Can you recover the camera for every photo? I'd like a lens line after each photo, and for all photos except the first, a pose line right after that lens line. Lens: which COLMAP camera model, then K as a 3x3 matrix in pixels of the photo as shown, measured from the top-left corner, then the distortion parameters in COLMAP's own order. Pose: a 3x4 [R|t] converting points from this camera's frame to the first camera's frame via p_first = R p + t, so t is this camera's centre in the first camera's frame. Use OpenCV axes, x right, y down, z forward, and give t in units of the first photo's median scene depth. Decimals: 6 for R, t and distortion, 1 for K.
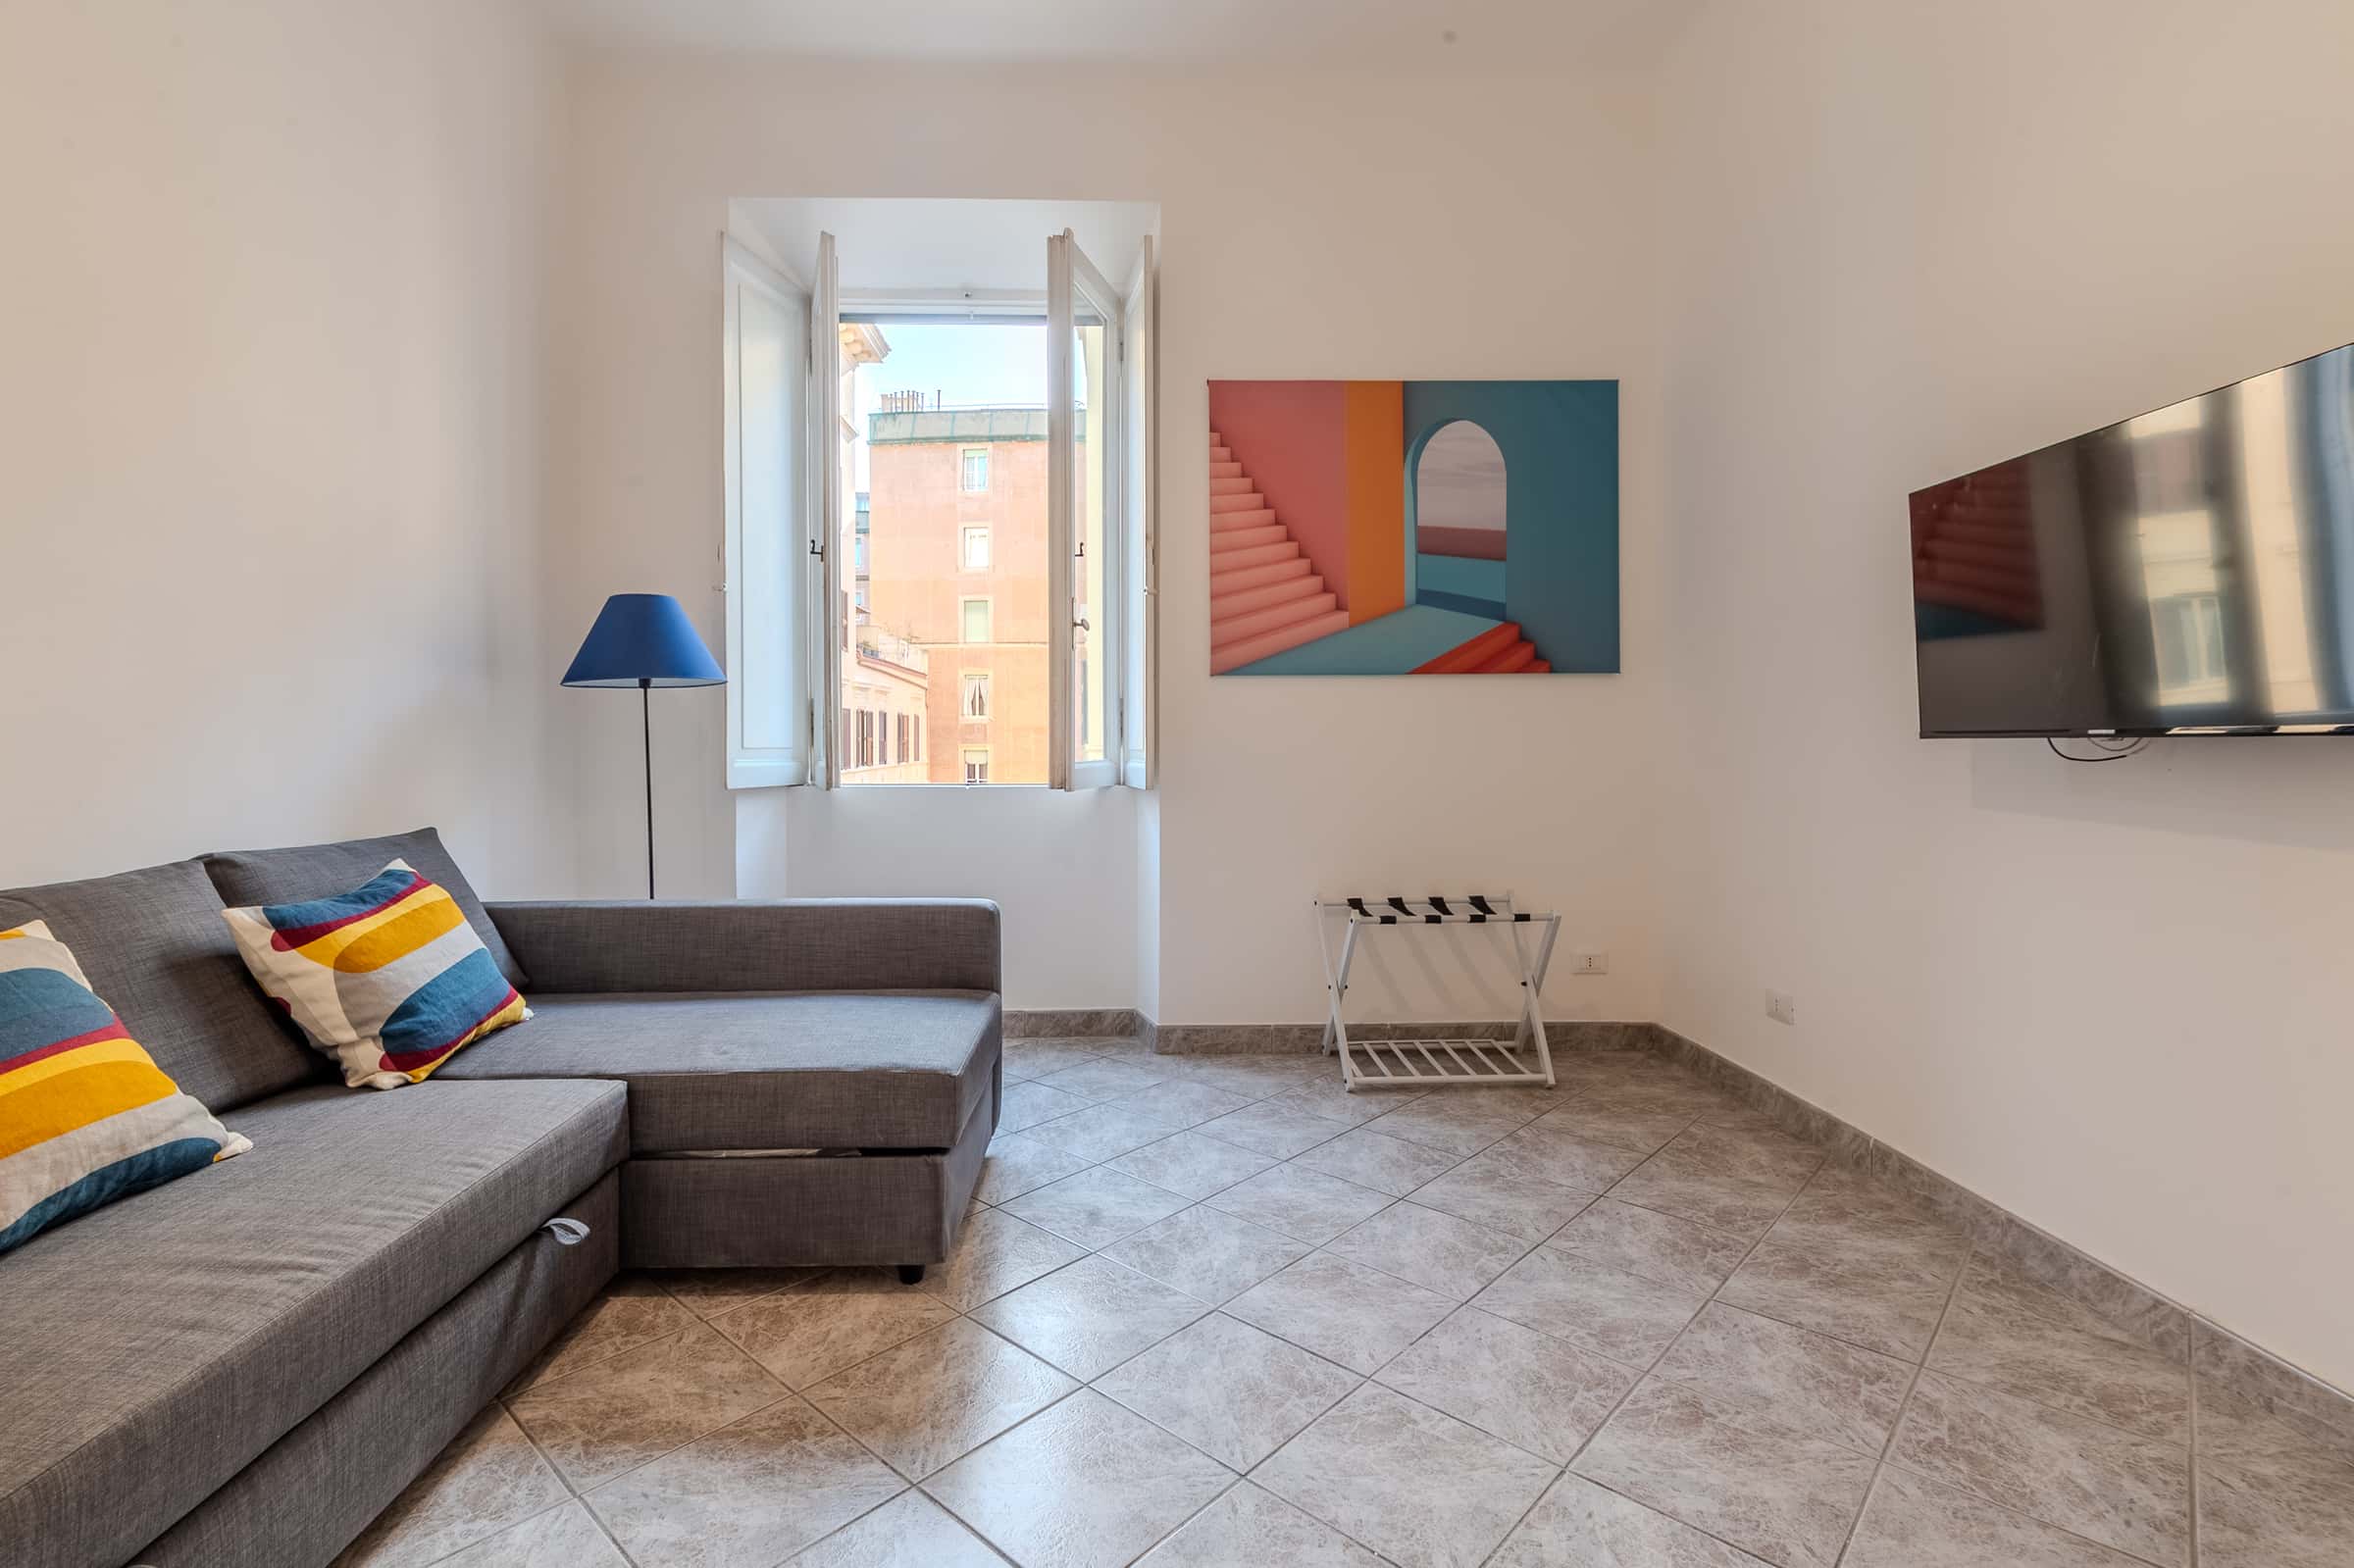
lens RADIAL K [[1103.1, 0, 1160.8], [0, 1103.1, 760.8], [0, 0, 1]] dist [0.009545, -0.004609]
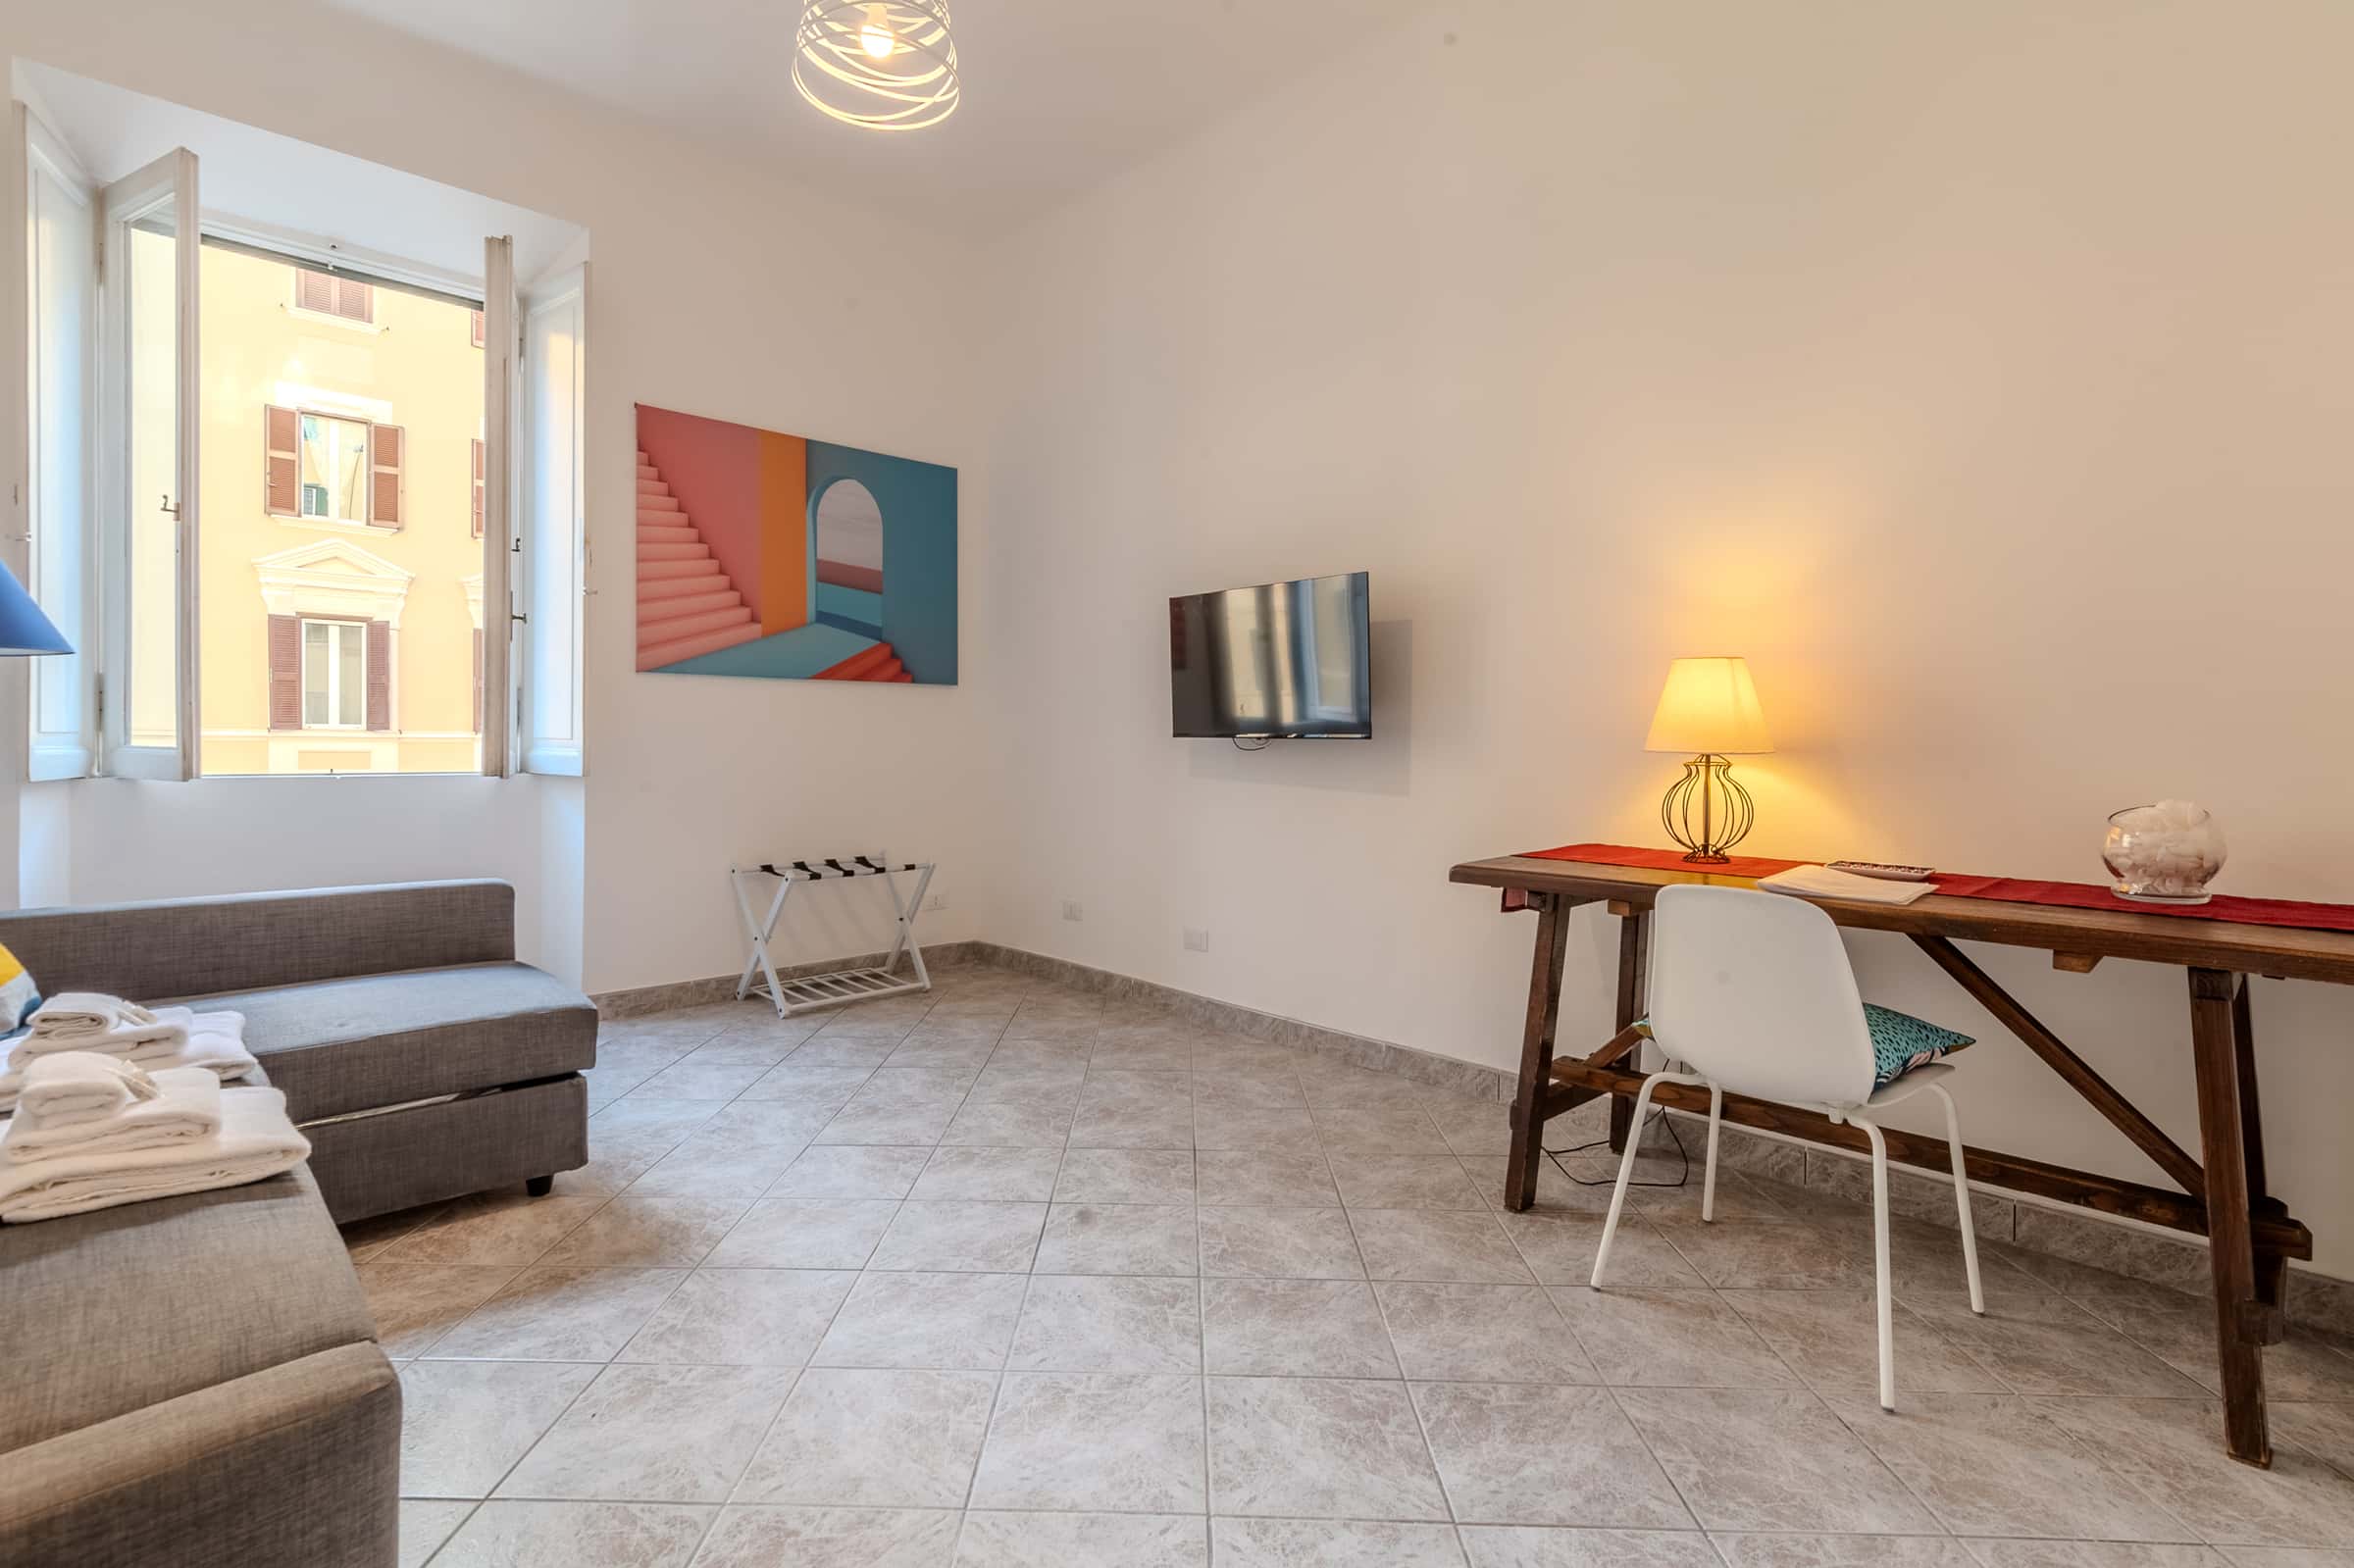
lens RADIAL K [[1103.1, 0, 1184.3], [0, 1103.1, 786.9], [0, 0, 1]] dist [0.009545, -0.004609]
pose [[0.731501, -0.021157, 0.681512, -0.338618], [-0.000032, 0.999517, 0.031064, 0.003467], [-0.681841, -0.022745, 0.731147, -0.201400]]
